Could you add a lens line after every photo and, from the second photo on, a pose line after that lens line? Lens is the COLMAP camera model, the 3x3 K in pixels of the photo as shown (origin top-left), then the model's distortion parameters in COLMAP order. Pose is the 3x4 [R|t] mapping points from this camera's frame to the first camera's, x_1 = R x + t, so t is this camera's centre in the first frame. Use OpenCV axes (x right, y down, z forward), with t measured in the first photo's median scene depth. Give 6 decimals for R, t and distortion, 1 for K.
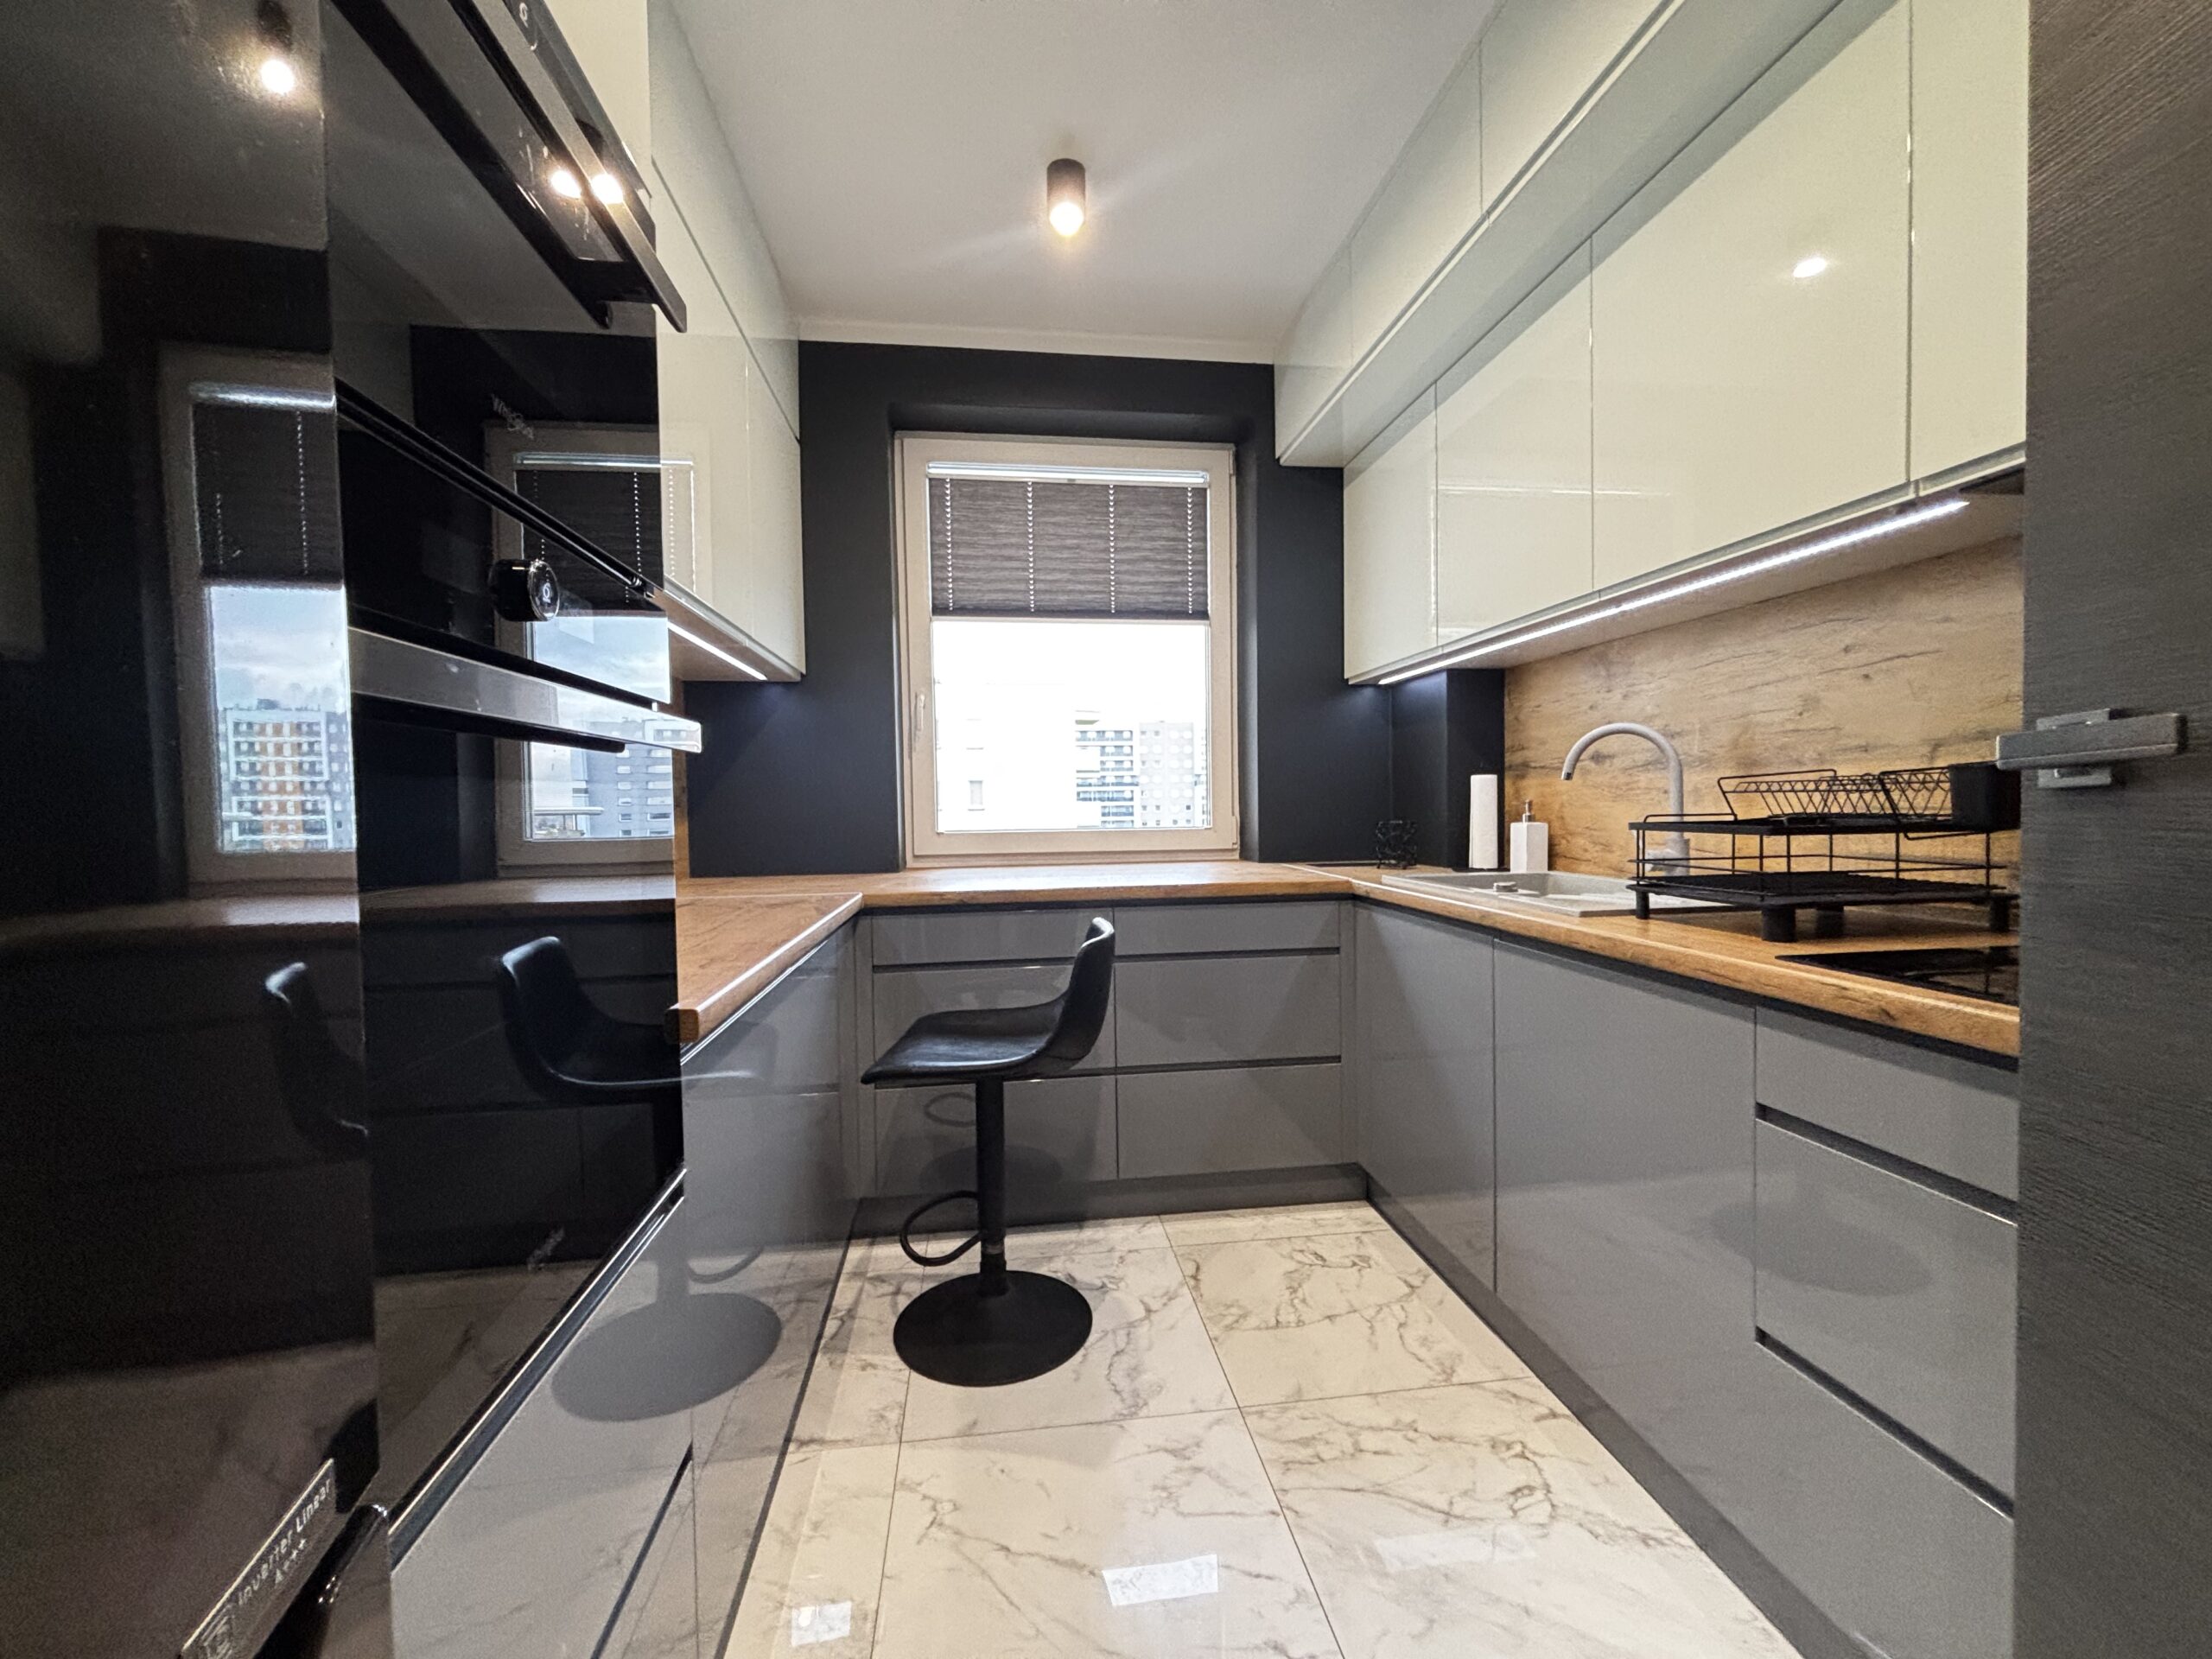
lens RADIAL K [[888.7, 0, 1107.6], [0, 888.7, 833.2], [0, 0, 1]] dist [0.000217, 0.000081]
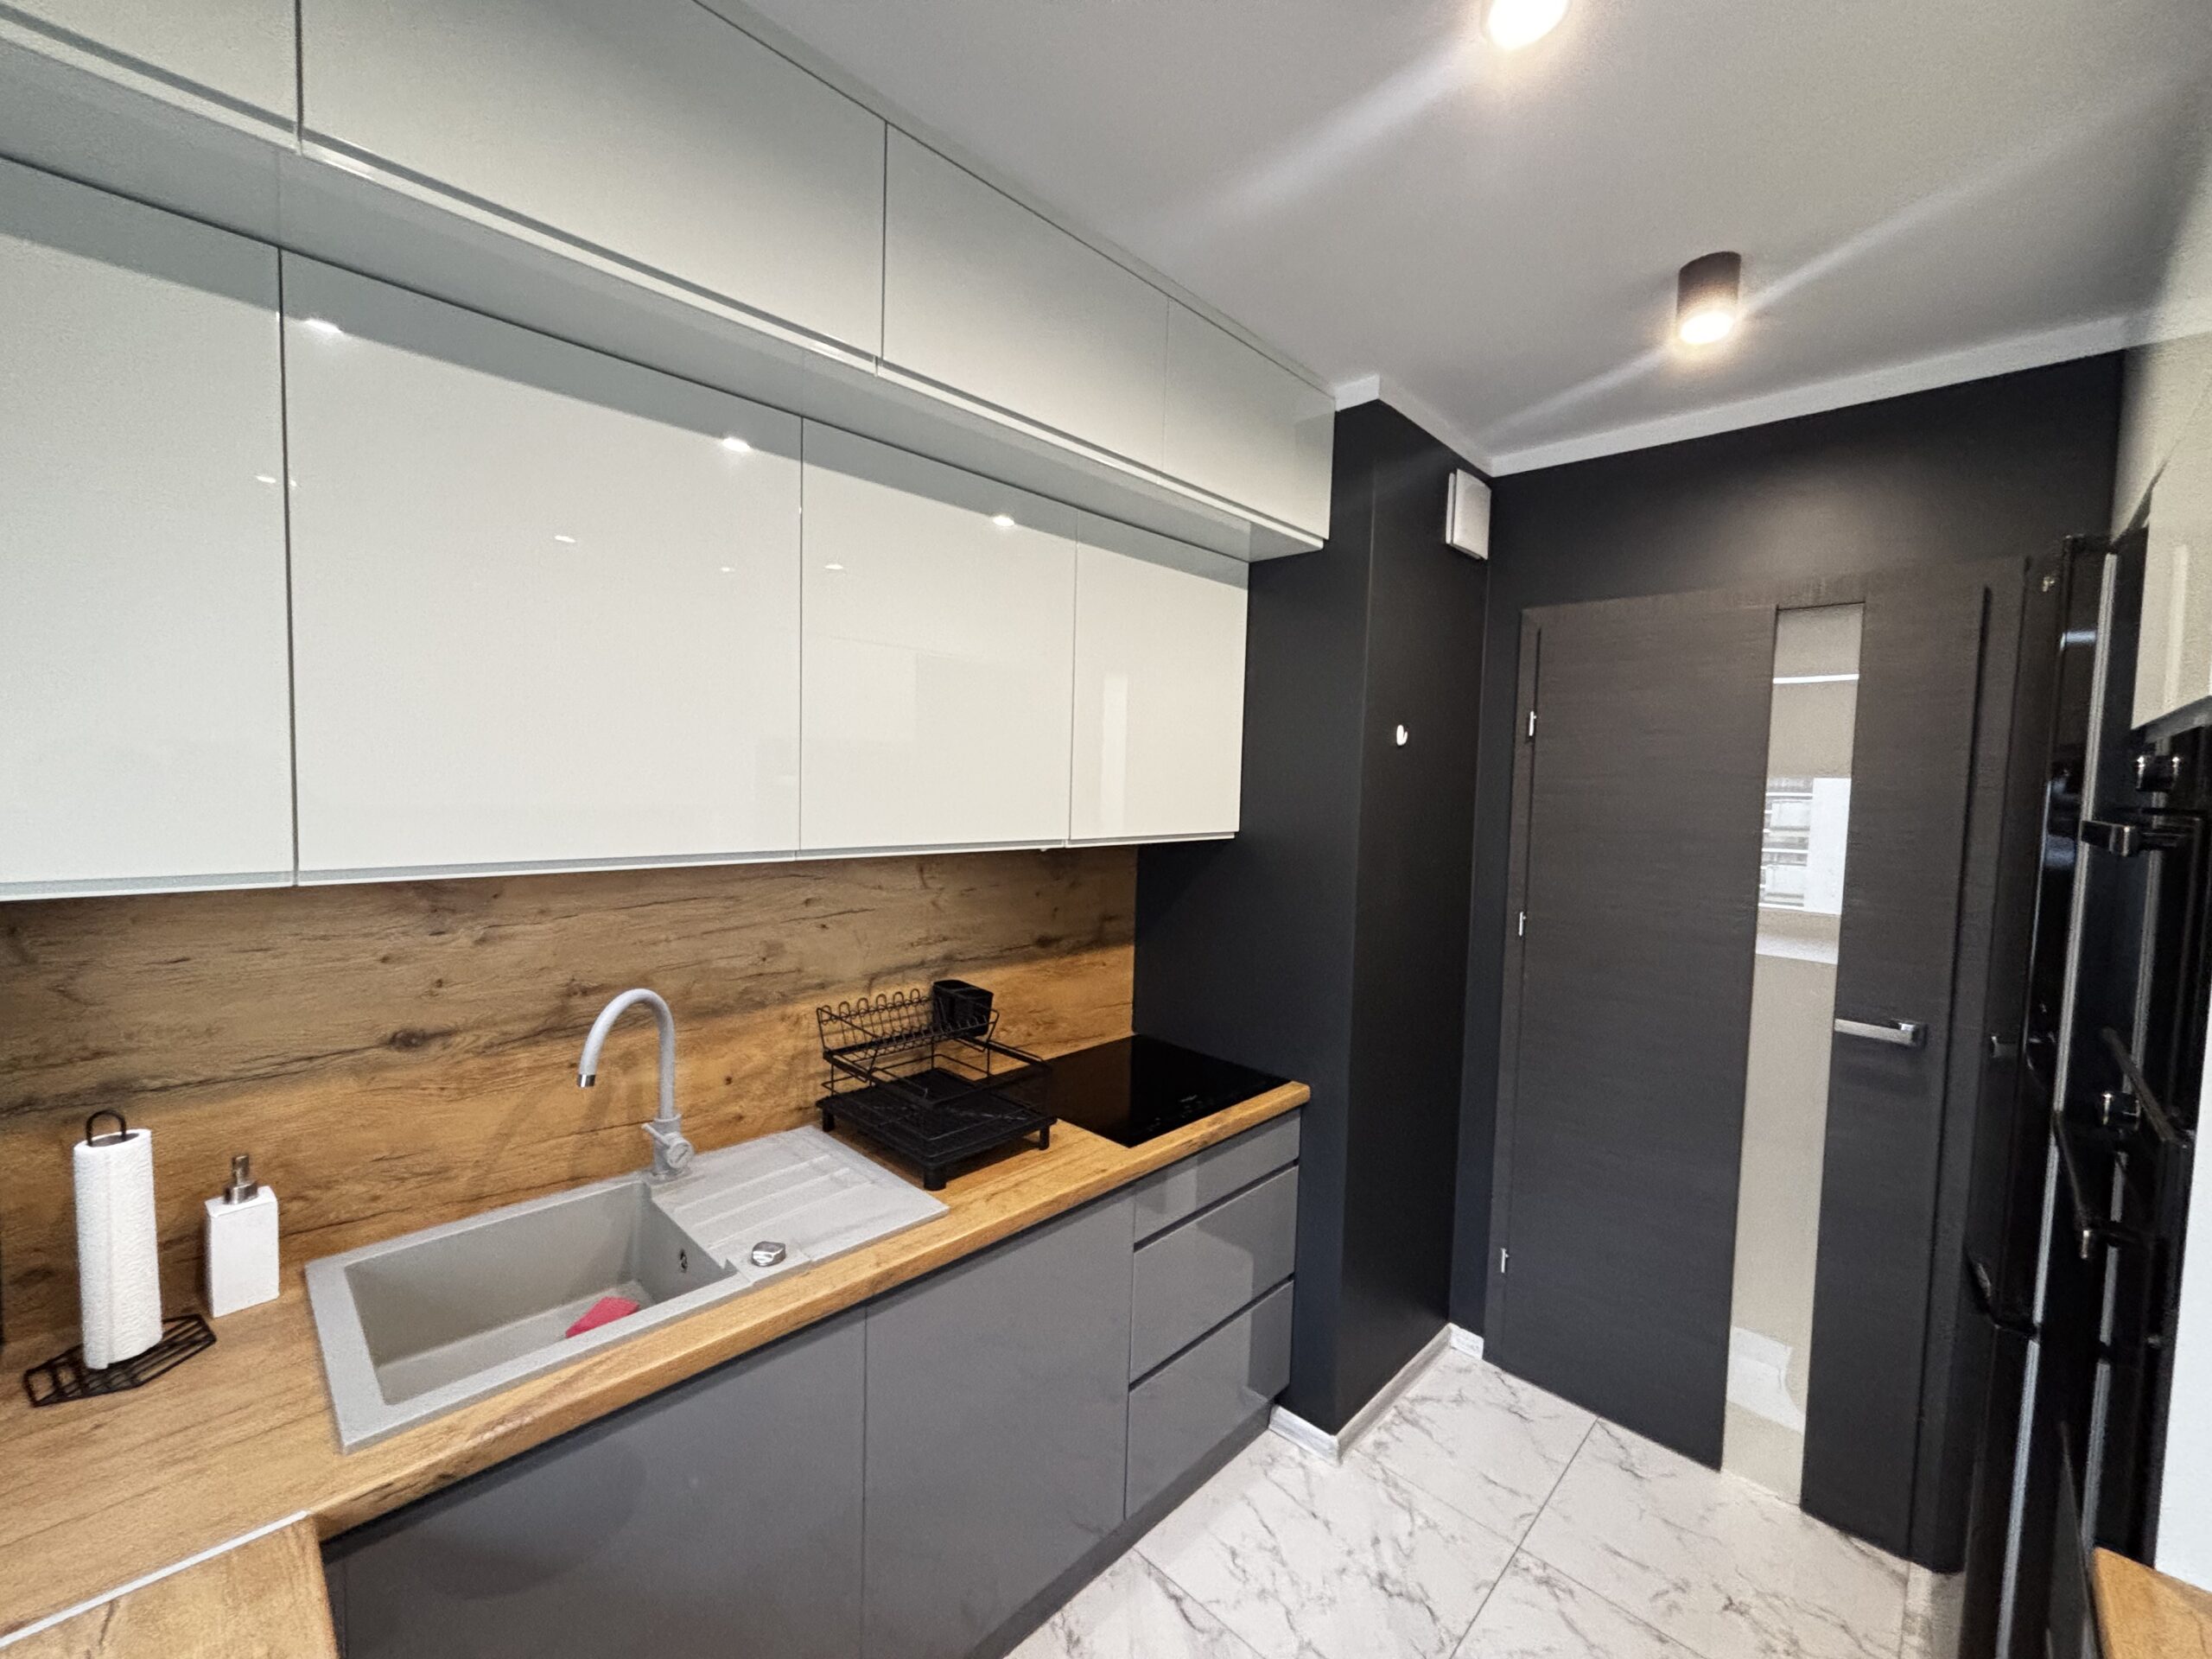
lens RADIAL K [[888.7, 0, 1099.3], [0, 888.7, 835.6], [0, 0, 1]] dist [0.000217, 0.000081]
pose [[-0.611516, -0.053338, 0.789432, -0.265122], [0.010869, 0.997065, 0.075787, -0.334725], [-0.791157, 0.054925, -0.609142, 1.245068]]
